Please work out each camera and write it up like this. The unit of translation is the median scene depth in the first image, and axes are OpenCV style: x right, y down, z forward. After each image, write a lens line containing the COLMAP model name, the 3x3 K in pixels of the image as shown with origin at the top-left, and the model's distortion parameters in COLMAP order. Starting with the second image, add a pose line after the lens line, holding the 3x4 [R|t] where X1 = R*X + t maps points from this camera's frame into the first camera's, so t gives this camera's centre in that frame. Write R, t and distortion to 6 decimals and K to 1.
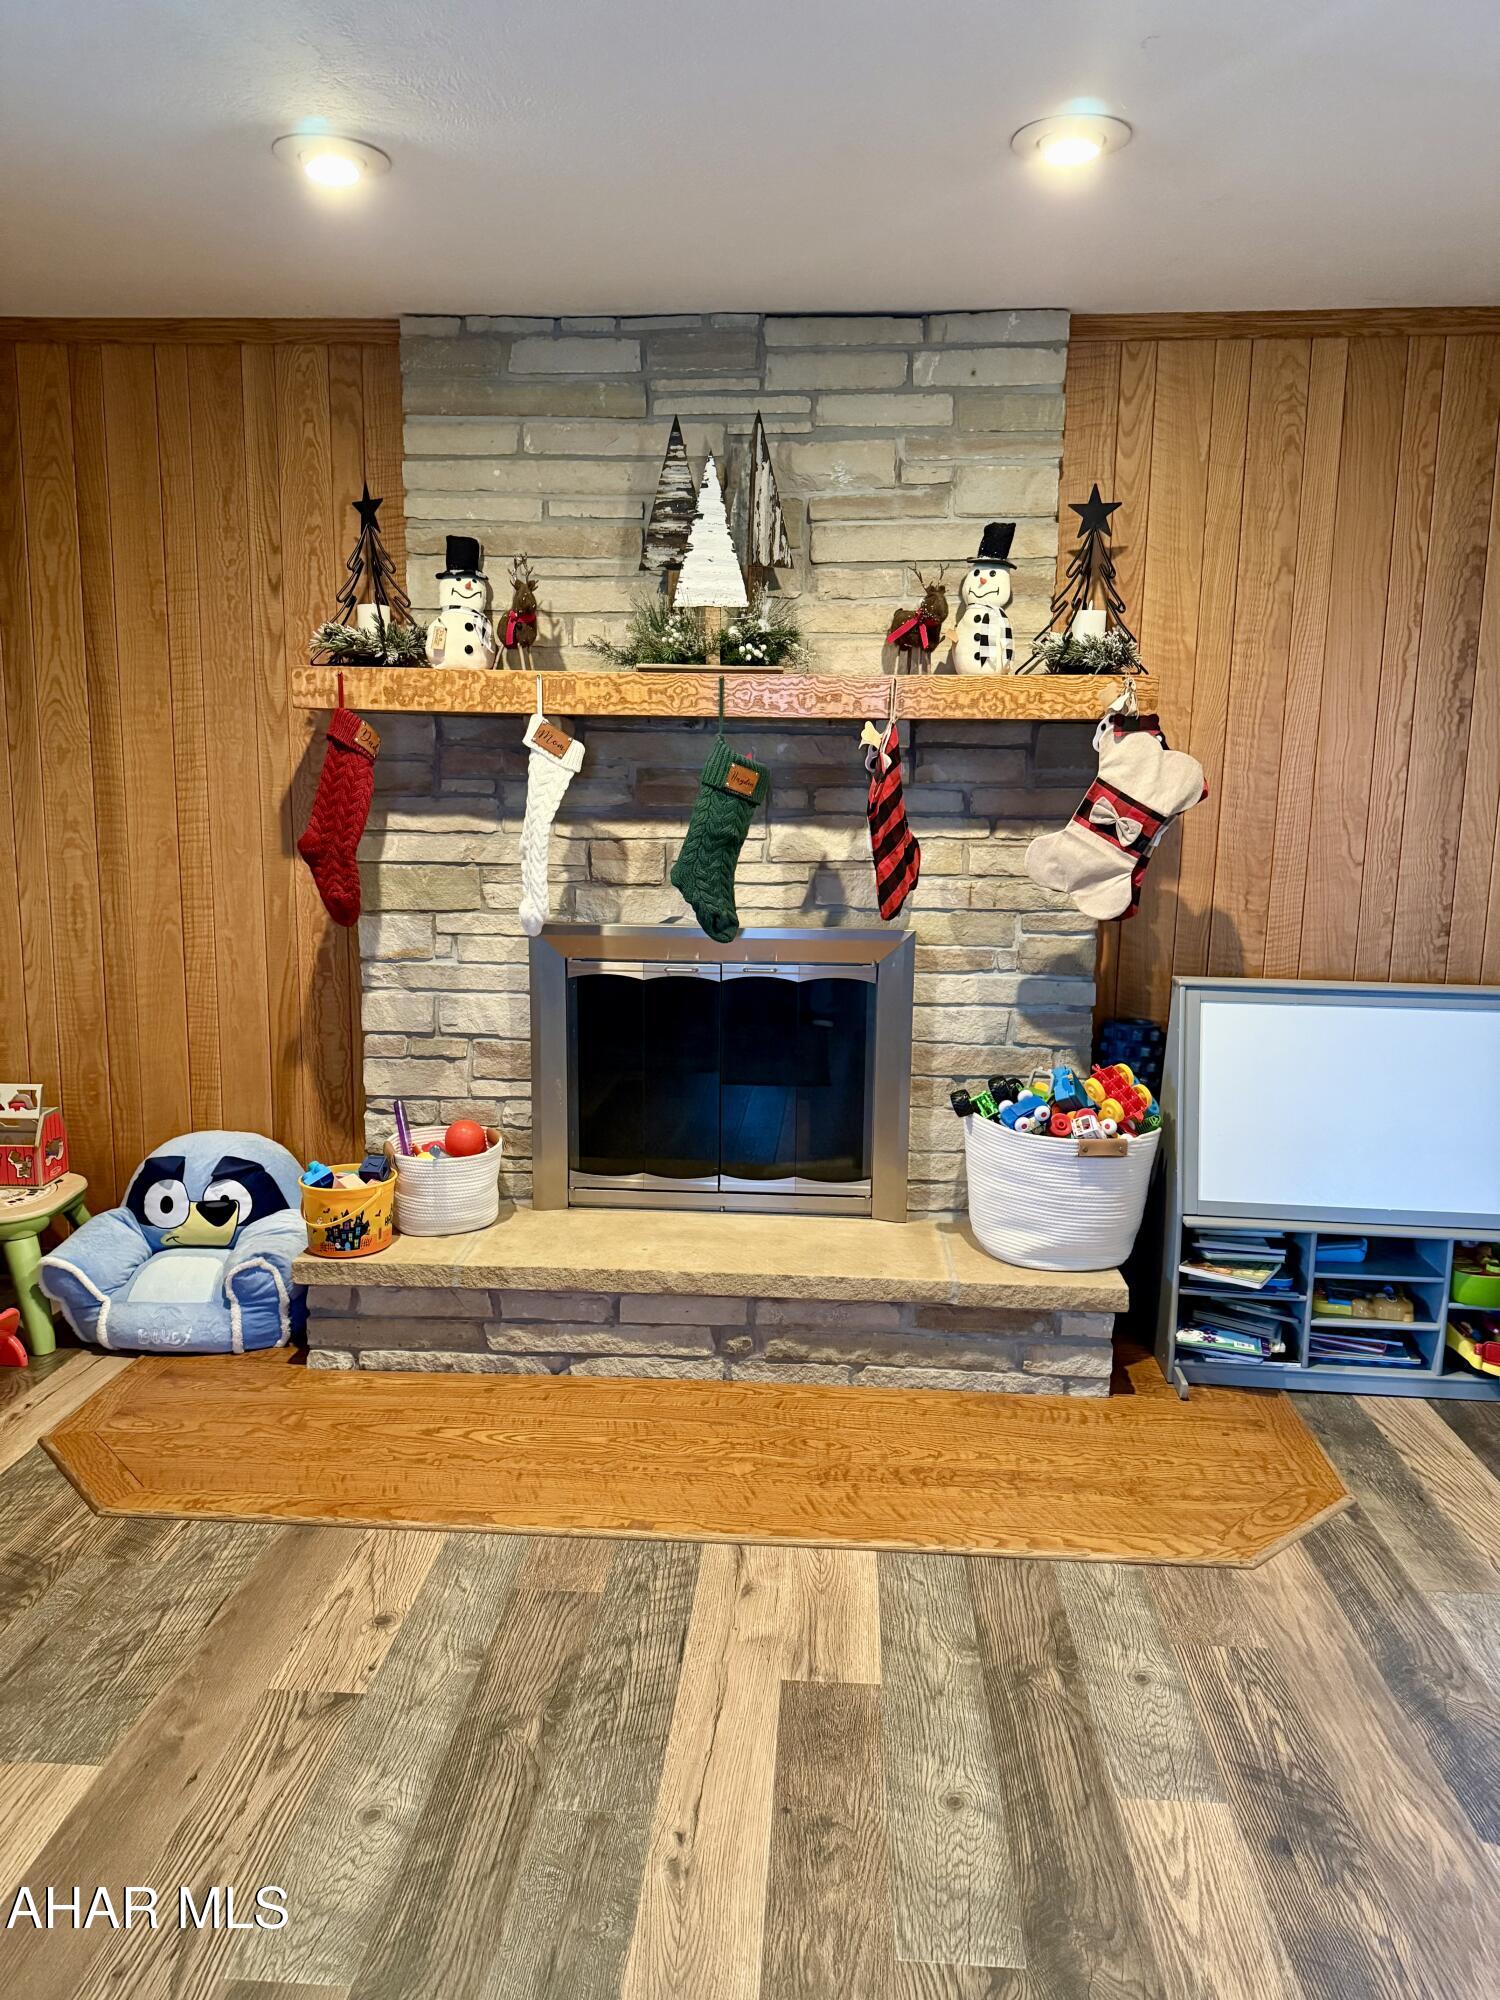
lens RADIAL K [[1418.8, 0, 746.0], [0, 1418.8, 991.4], [0, 0, 1]] dist [0.041454, -0.038855]
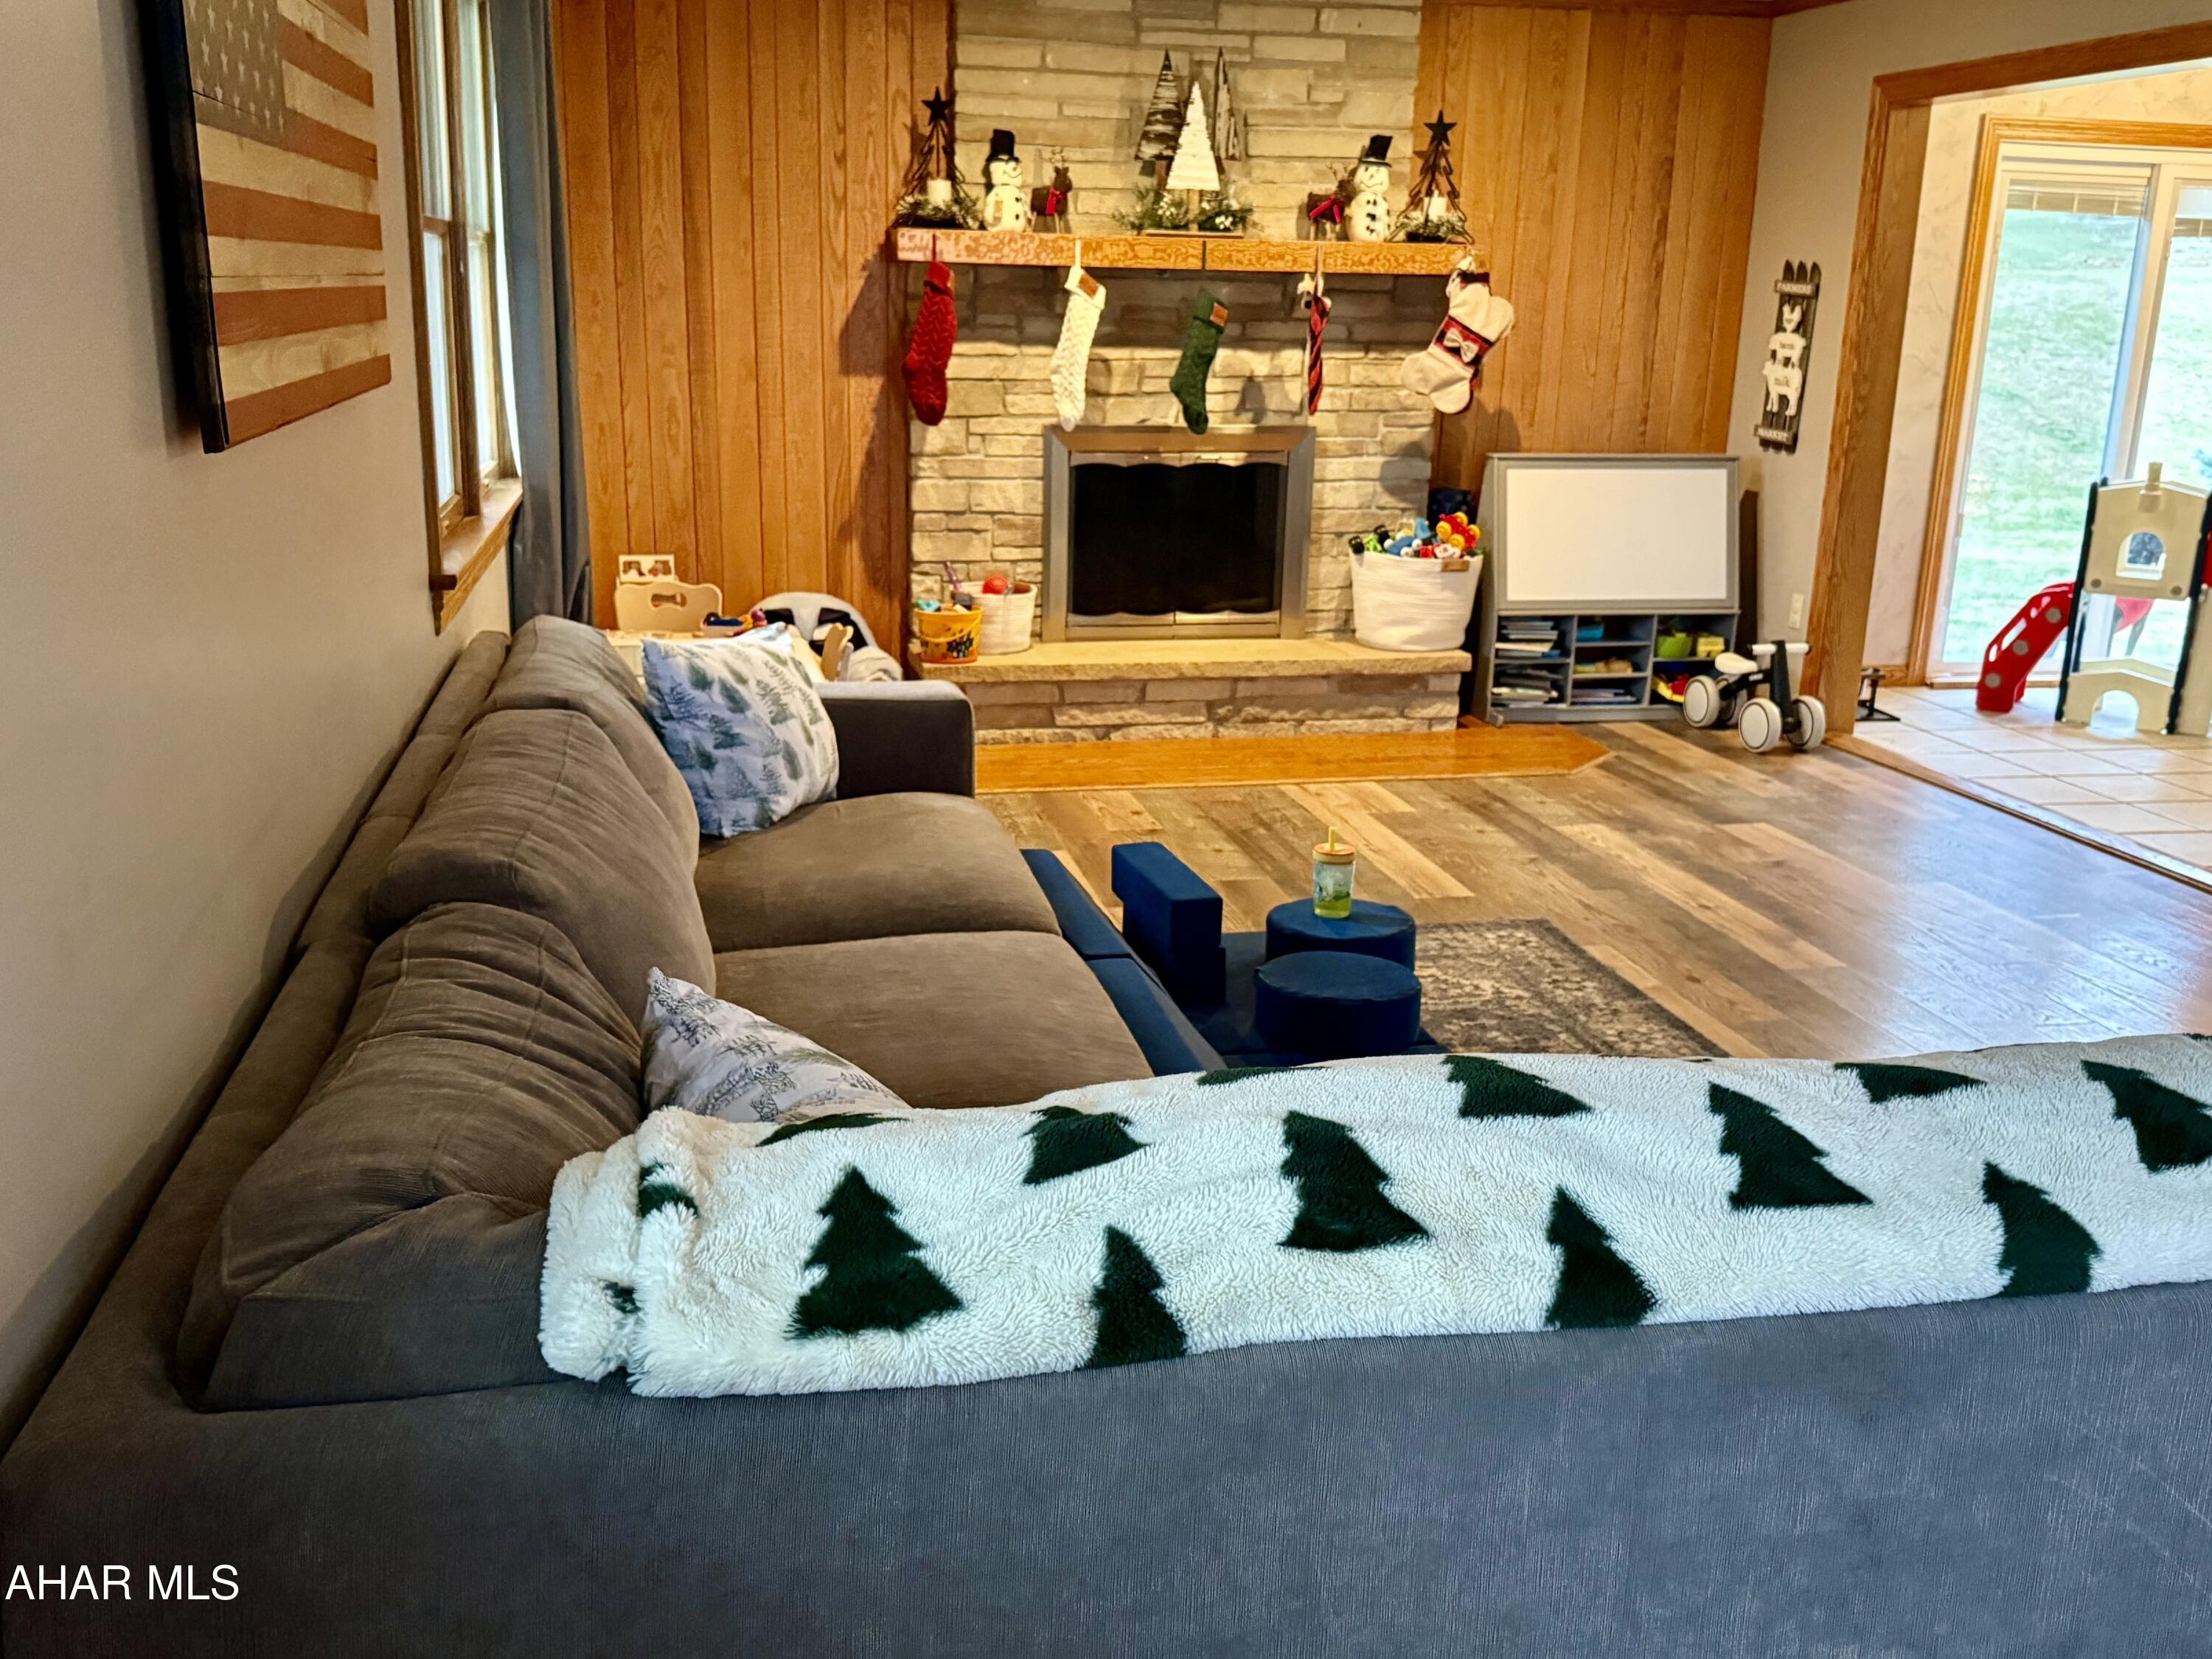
lens RADIAL K [[1988.2, 0, 1125.6], [0, 1988.2, 840.7], [0, 0, 1]] dist [0.104863, -0.112043]
pose [[0.958879, -0.066793, 0.275843, -0.673492], [0.037372, 0.993165, 0.110575, 0.148123], [-0.281344, -0.095719, 0.954821, -0.940852]]
